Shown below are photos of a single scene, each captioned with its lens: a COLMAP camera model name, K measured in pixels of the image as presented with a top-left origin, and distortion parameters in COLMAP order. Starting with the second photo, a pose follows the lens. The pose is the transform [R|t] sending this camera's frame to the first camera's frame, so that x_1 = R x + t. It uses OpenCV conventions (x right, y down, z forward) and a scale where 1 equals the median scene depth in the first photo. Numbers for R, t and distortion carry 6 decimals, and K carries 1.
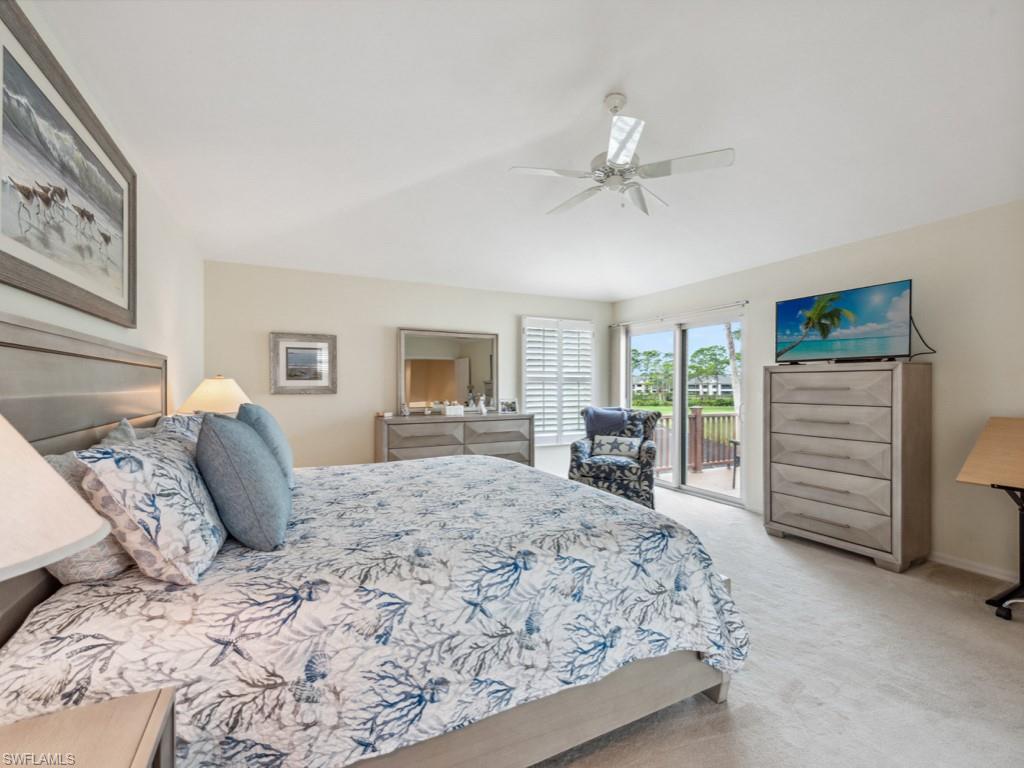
lens RADIAL K [[448.8, 0, 512.5], [0, 448.8, 387.1], [0, 0, 1]] dist [0.011438, -0.002082]
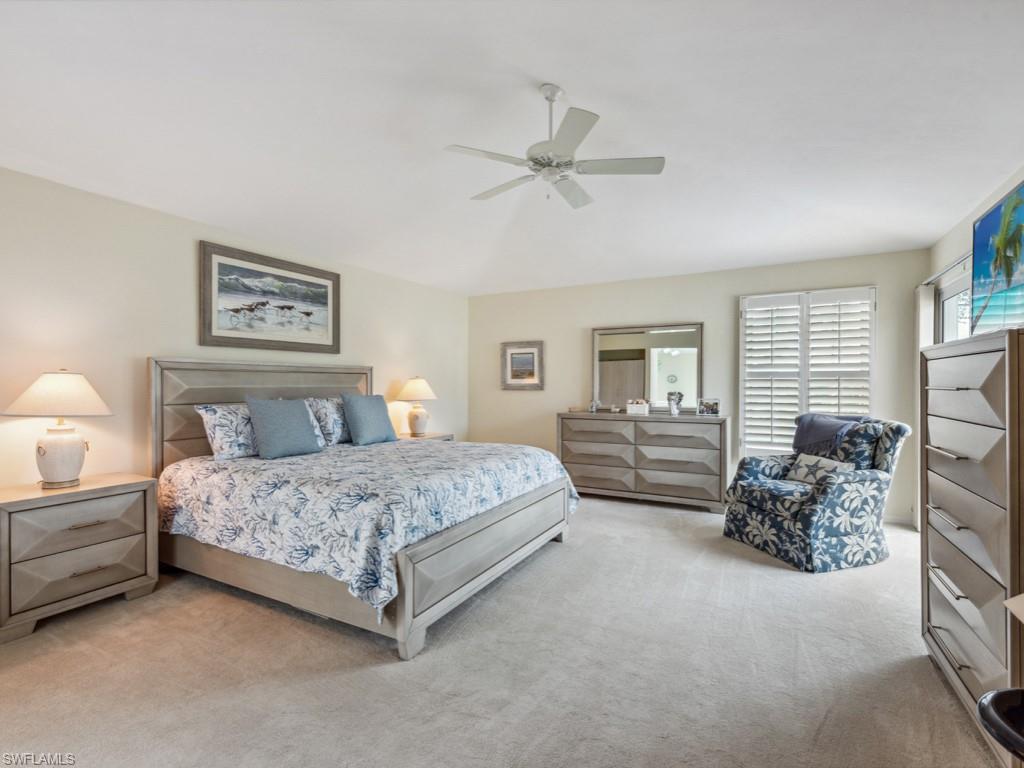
lens RADIAL K [[488.3, 0, 504.6], [0, 488.3, 386.2], [0, 0, 1]] dist [0.014276, -0.000344]
pose [[0.562851, 0.004135, -0.826548, 0.645016], [-0.002365, 0.999991, 0.003392, 0.000016], [0.826555, 0.000046, 0.562856, 0.202357]]
